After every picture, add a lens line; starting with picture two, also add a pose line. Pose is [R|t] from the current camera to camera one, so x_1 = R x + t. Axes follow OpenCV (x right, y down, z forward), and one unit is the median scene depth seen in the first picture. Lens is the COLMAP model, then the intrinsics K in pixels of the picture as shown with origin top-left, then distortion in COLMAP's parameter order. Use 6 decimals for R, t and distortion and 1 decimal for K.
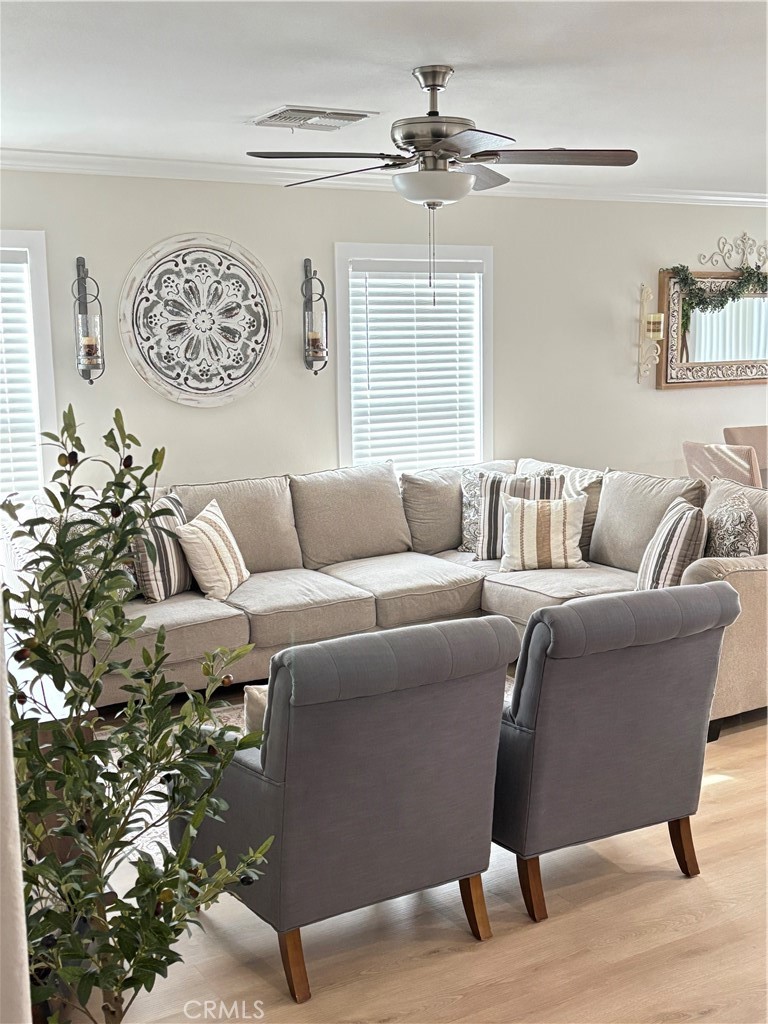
lens RADIAL K [[1152.7, 0, 384.0], [0, 1152.7, 512.0], [0, 0, 1]] dist [0.244628, -0.827518]
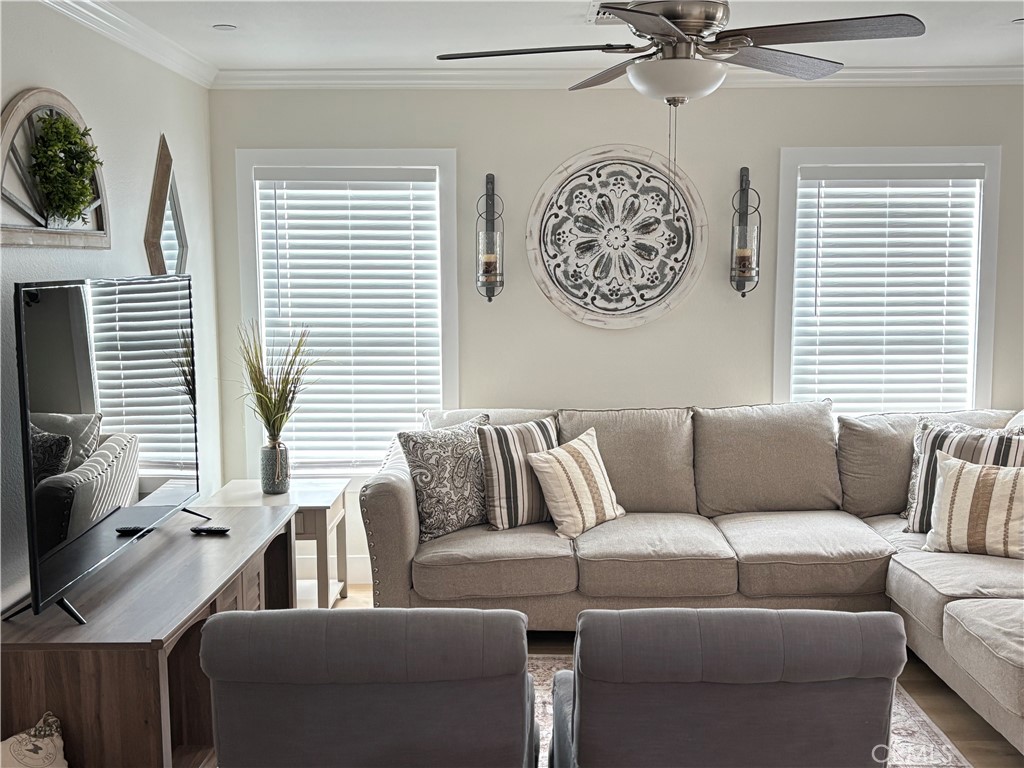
lens RADIAL K [[1152.7, 0, 514.2], [0, 1152.7, 390.7], [0, 0, 1]] dist [0.244628, -0.827518]
pose [[0.867681, 0.071342, -0.491975, 0.242495], [-0.085372, 0.996331, -0.006088, -0.028313], [0.489735, 0.047283, 0.870588, 0.151592]]
